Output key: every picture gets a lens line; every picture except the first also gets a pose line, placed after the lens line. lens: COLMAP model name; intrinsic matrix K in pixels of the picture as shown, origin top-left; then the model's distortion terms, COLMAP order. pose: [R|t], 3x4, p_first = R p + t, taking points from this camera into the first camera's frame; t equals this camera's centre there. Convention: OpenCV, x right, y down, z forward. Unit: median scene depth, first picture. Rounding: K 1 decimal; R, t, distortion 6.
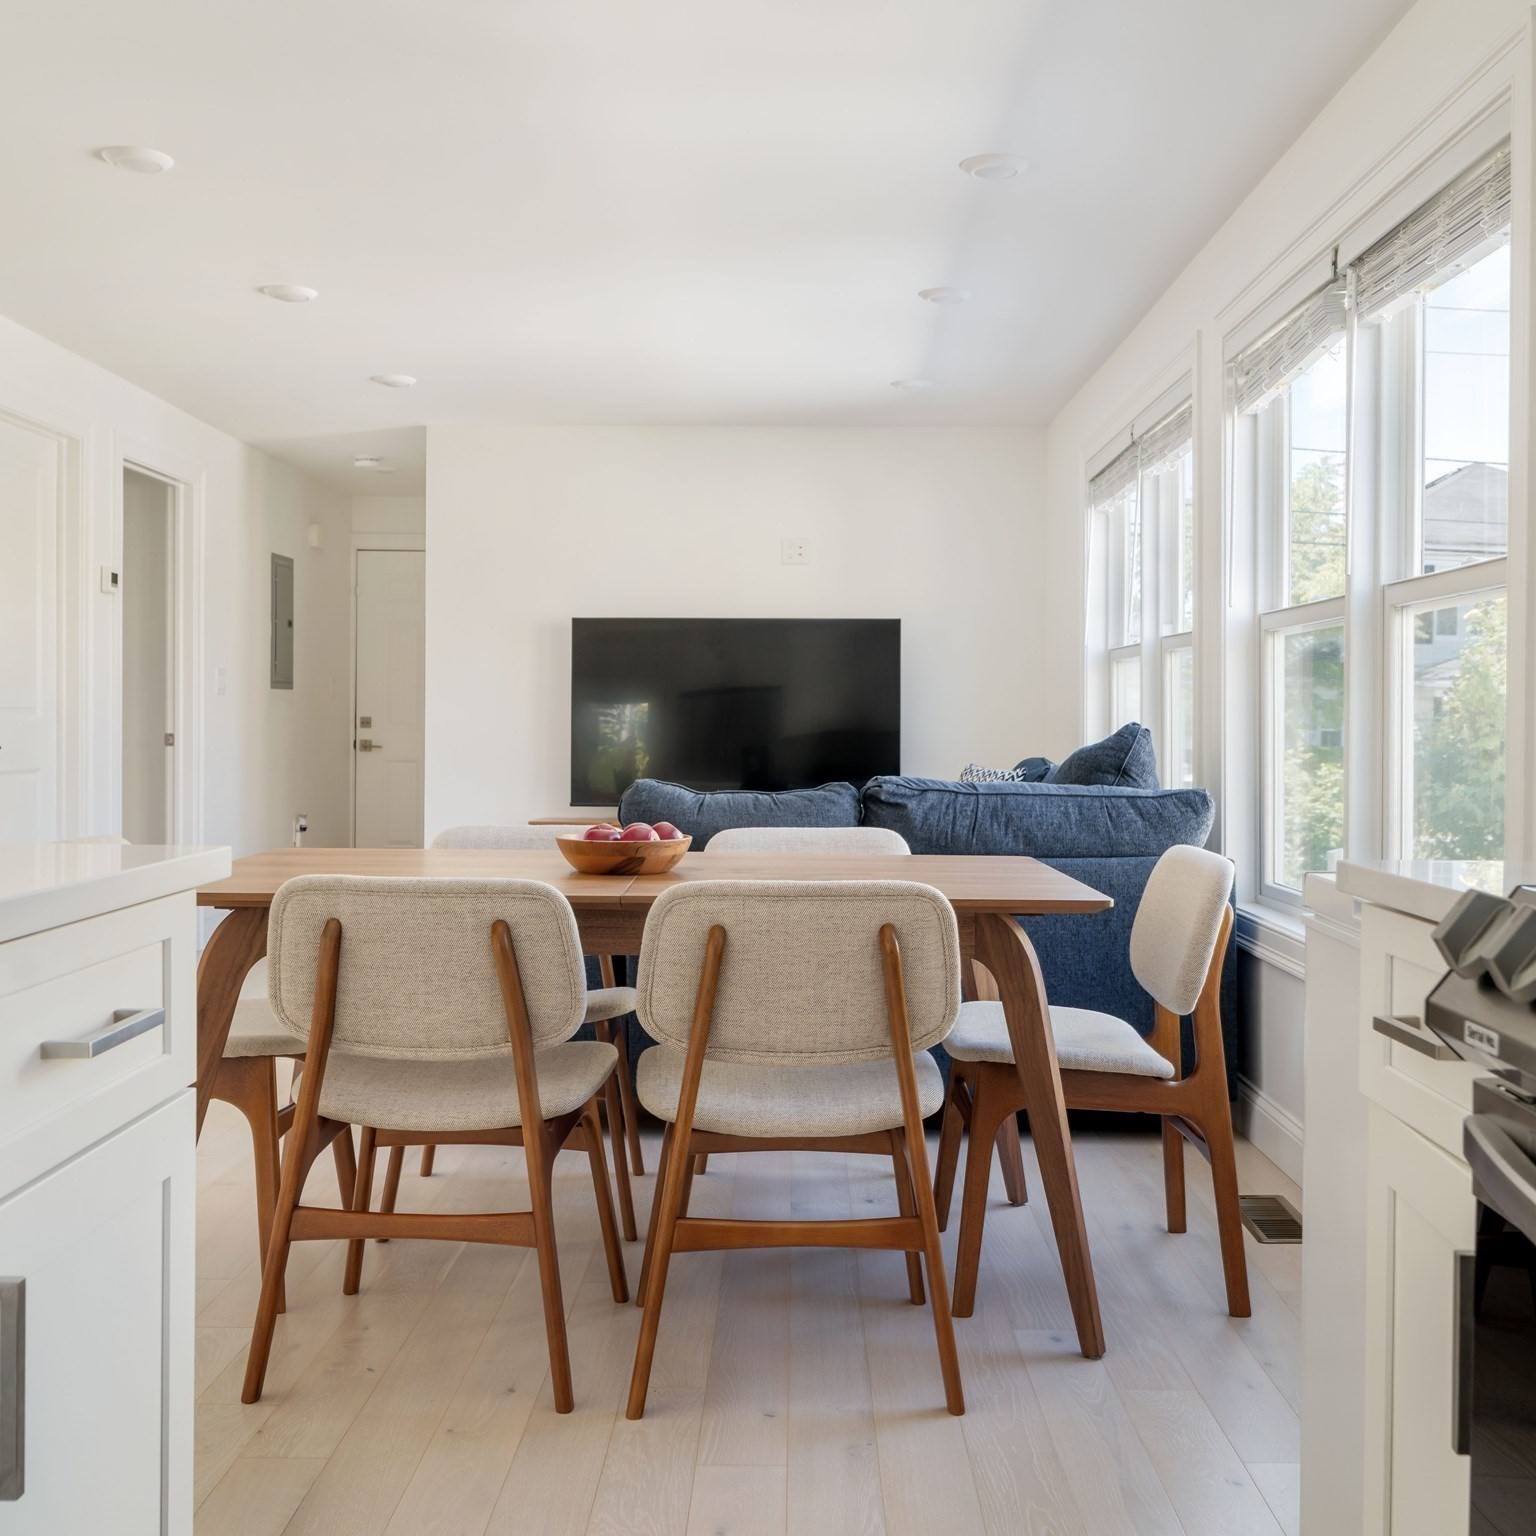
lens RADIAL K [[1762.8, 0, 736.4], [0, 1762.8, 724.7], [0, 0, 1]] dist [0.050761, 0.000000]
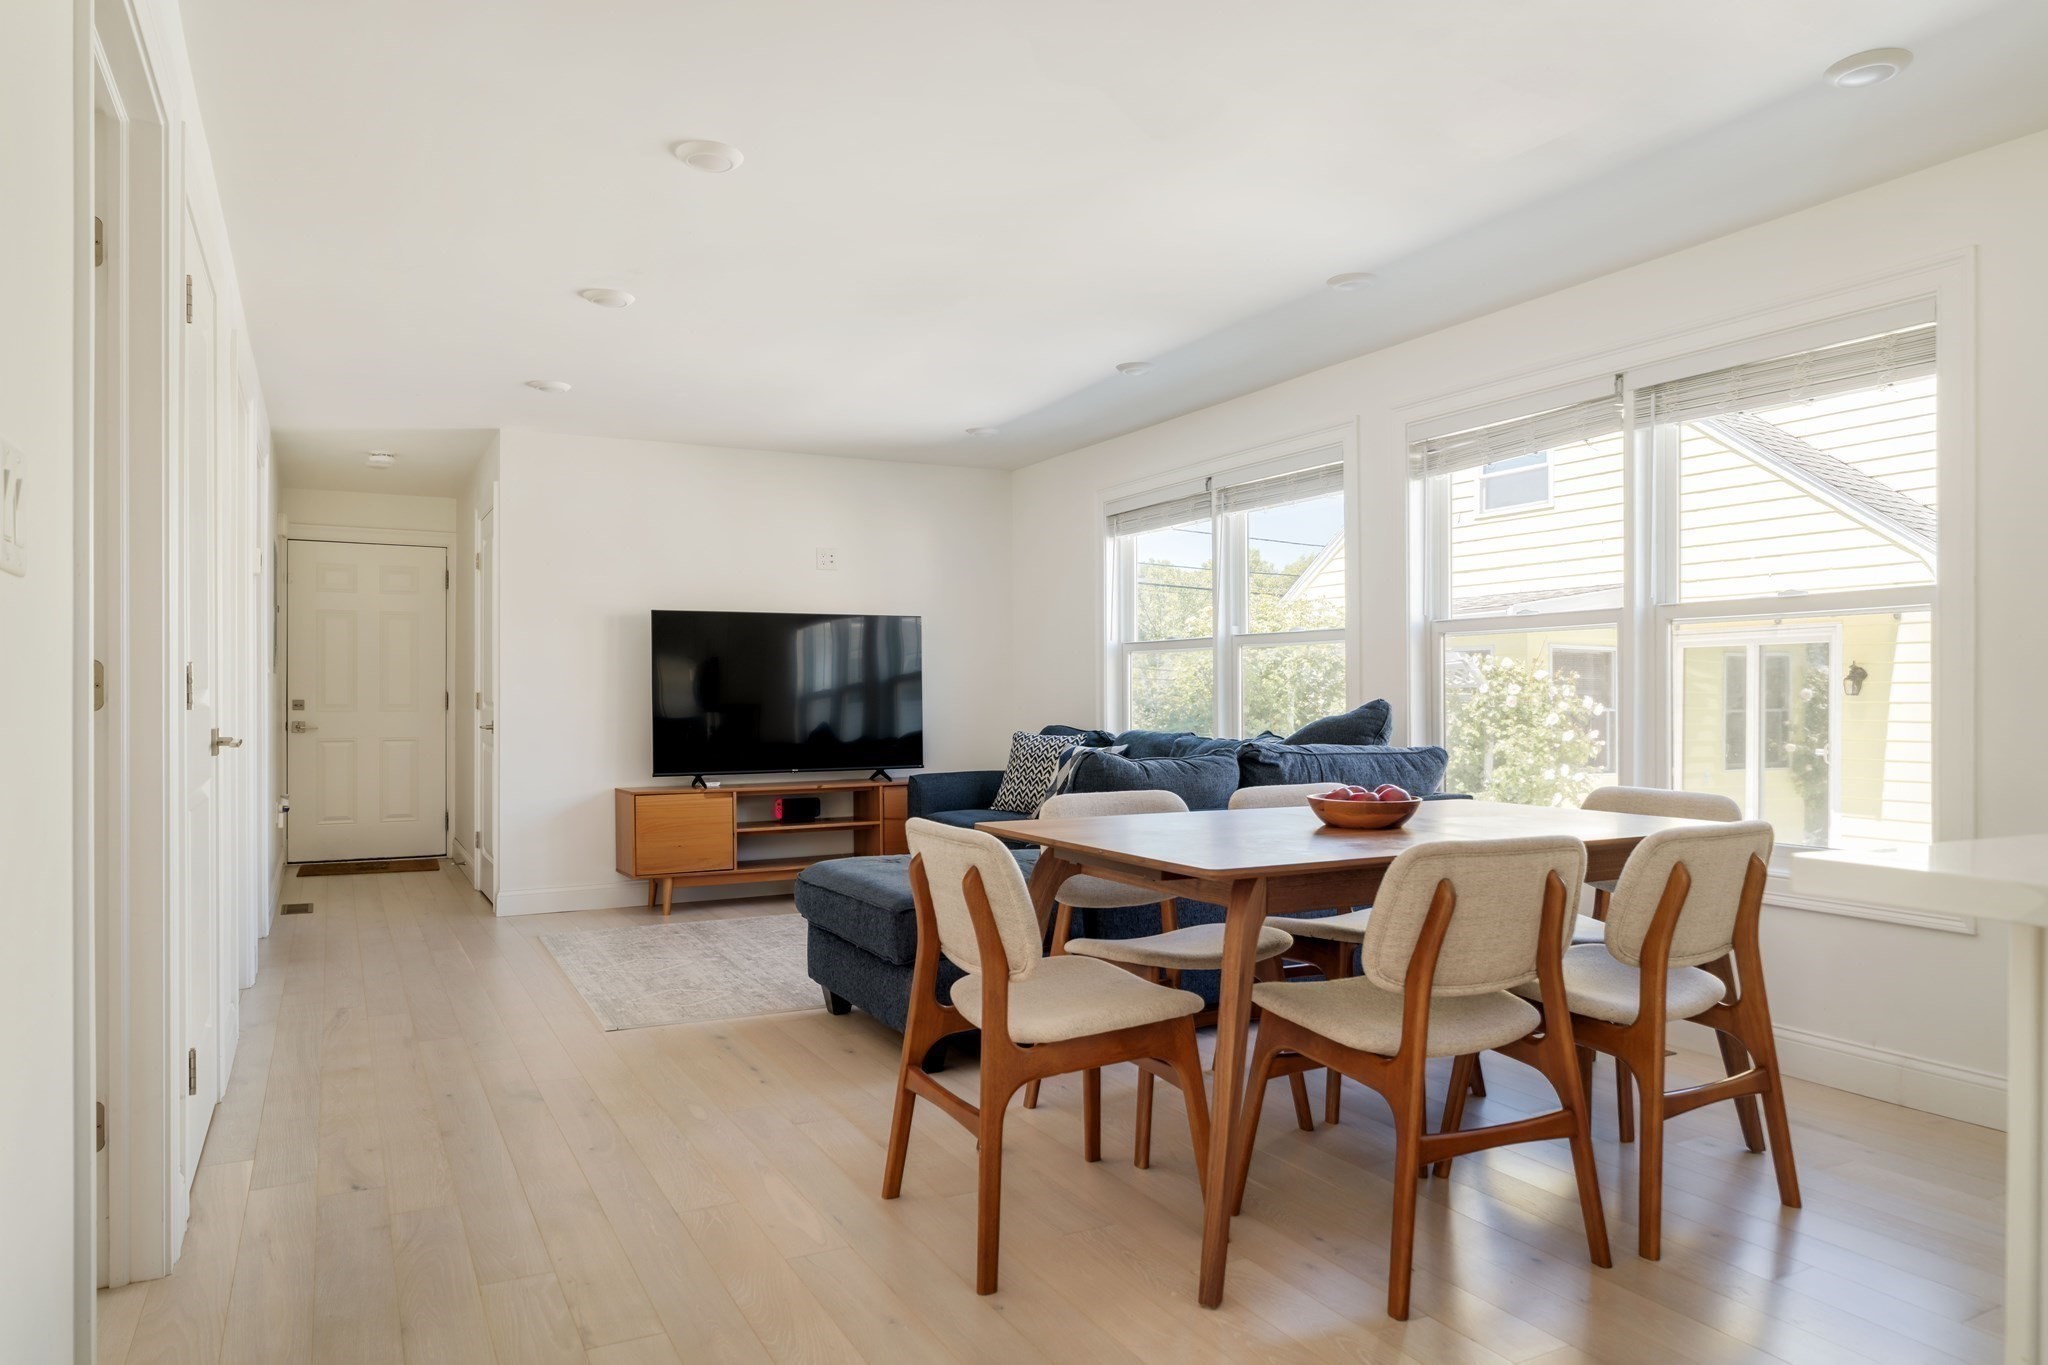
lens RADIAL K [[1348.8, 0, 1034.0], [0, 1348.8, 689.9], [0, 0, 1]] dist [0.012826, -0.023526]
pose [[0.871020, -0.006350, 0.491206, -0.402365], [0.009576, 0.999946, -0.004053, -0.004899], [-0.491154, 0.008234, 0.871034, 0.169497]]
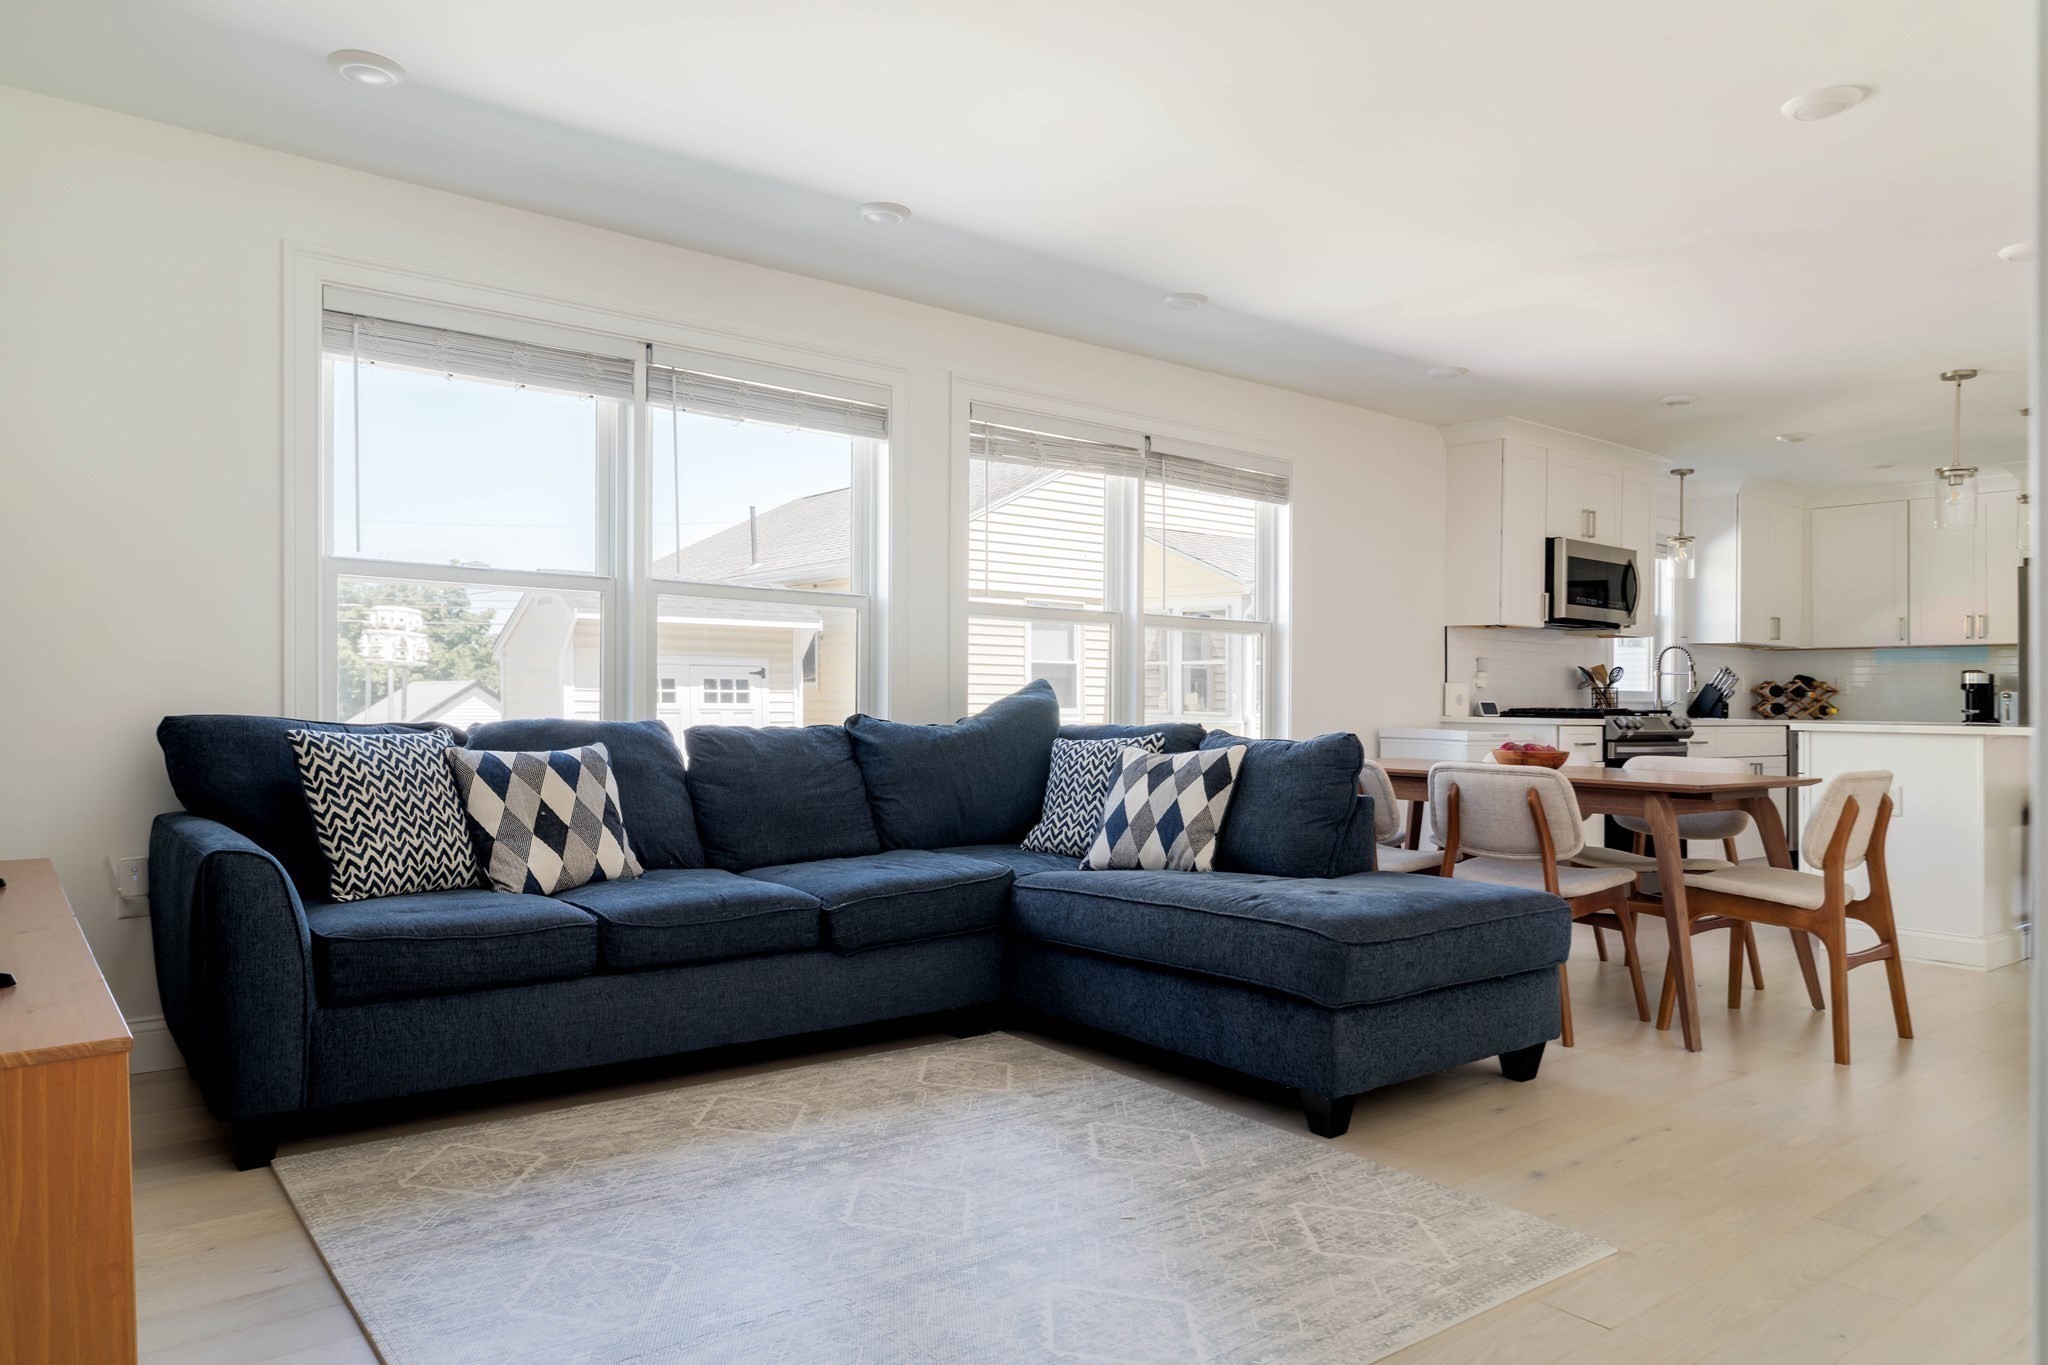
lens RADIAL K [[1348.8, 0, 1026.2], [0, 1348.8, 690.2], [0, 0, 1]] dist [0.012826, -0.023526]
pose [[-0.655150, -0.014171, 0.755366, -0.438012], [-0.018054, 0.999832, 0.003098, 0.003377], [-0.755283, -0.011608, -0.655296, 1.311033]]
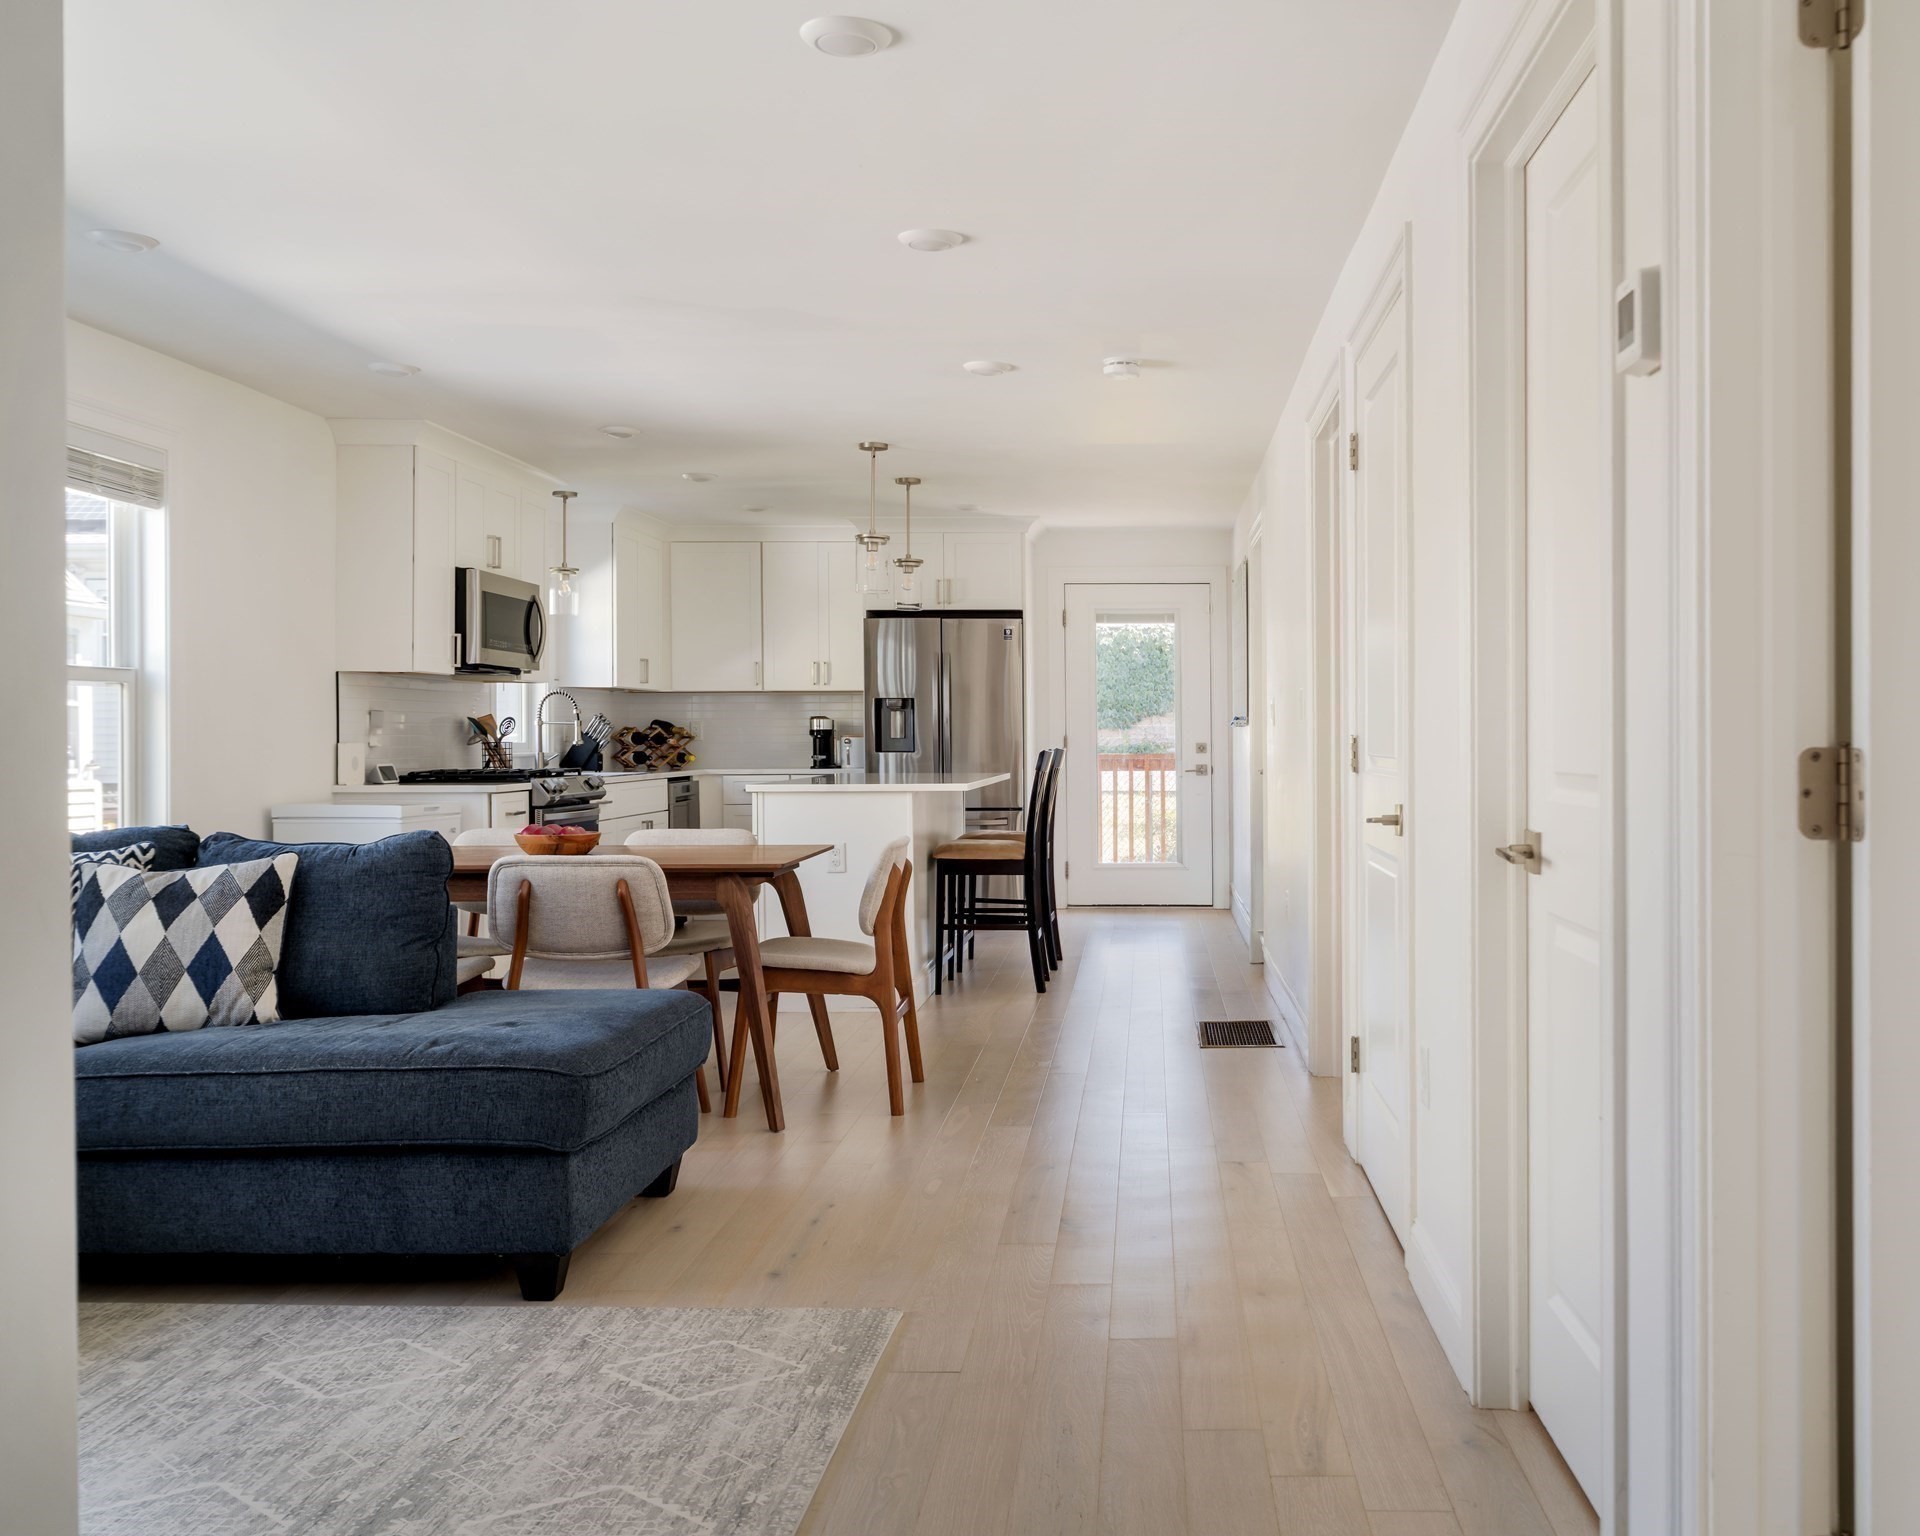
lens RADIAL K [[1704.5, 0, 1193.2], [0, 1704.5, 732.5], [0, 0, 1]] dist [-0.039793, 0.029636]
pose [[-0.998084, -0.011245, -0.060839, -0.308374], [-0.011349, 0.999935, 0.001369, -0.021233], [0.060820, 0.002056, -0.998147, 1.466282]]
